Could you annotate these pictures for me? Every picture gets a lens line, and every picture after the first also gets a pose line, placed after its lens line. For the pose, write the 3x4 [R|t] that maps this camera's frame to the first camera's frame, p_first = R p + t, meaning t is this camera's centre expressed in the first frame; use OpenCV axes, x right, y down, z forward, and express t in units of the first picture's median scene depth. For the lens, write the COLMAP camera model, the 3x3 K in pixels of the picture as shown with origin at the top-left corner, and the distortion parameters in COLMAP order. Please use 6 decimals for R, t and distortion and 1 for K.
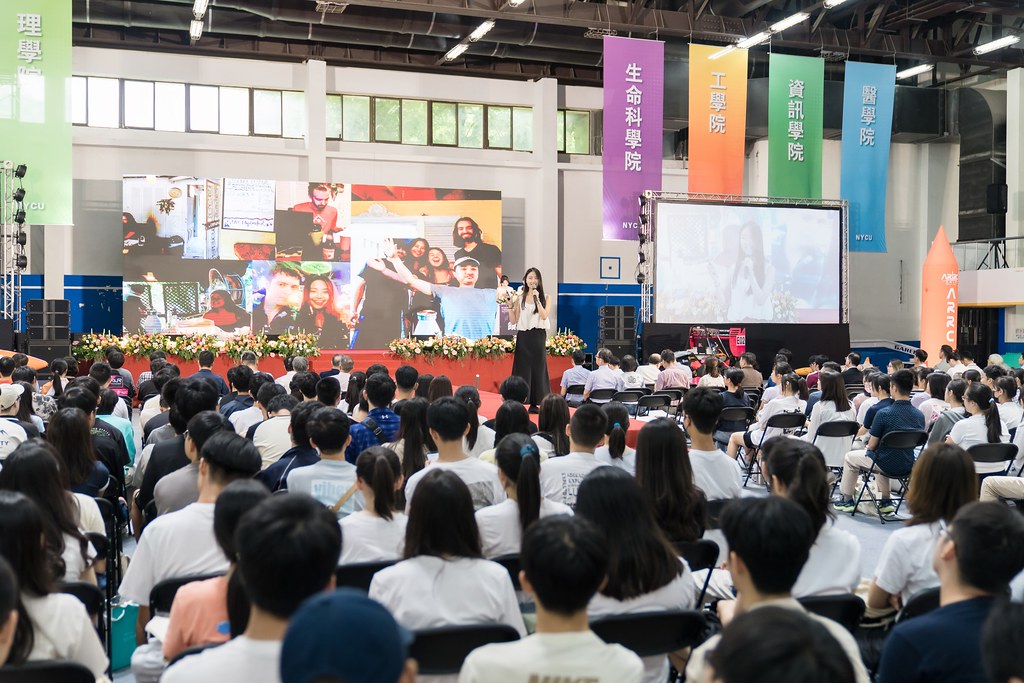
lens RADIAL K [[1045.6, 0, 452.1], [0, 1045.6, 341.1], [0, 0, 1]] dist [0.044997, 0.000941]
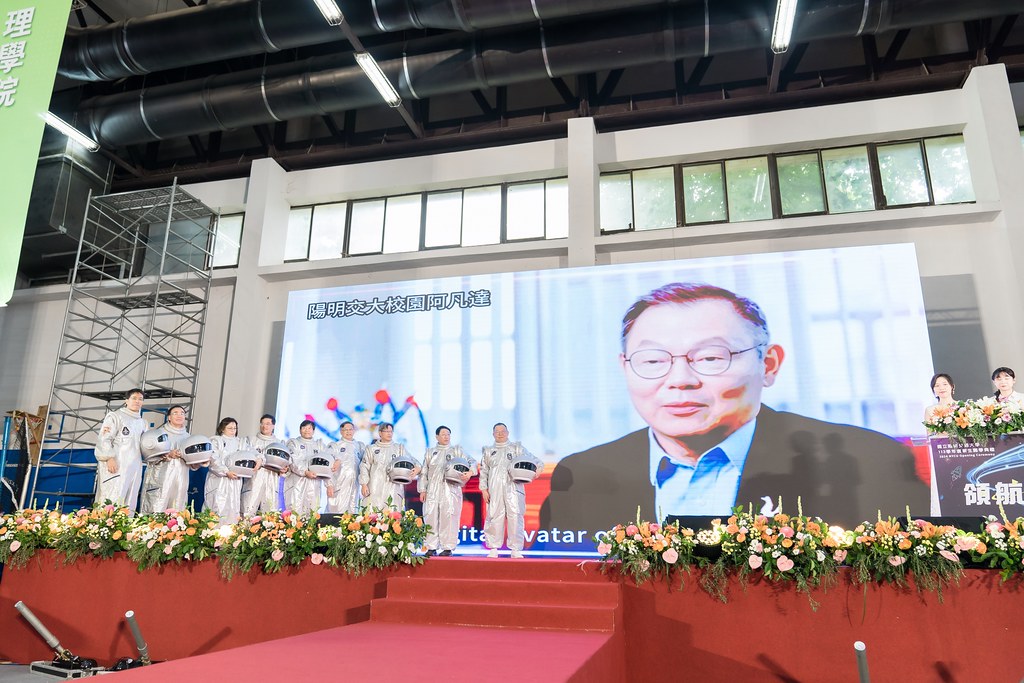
lens RADIAL K [[702.5, 0, 519.2], [0, 702.5, 351.6], [0, 0, 1]] dist [-0.039573, 0.033056]
pose [[0.864156, -0.127322, -0.486850, 0.045468], [-0.021371, 0.957305, -0.288290, 0.011904], [0.502769, 0.259532, 0.824540, 0.738036]]
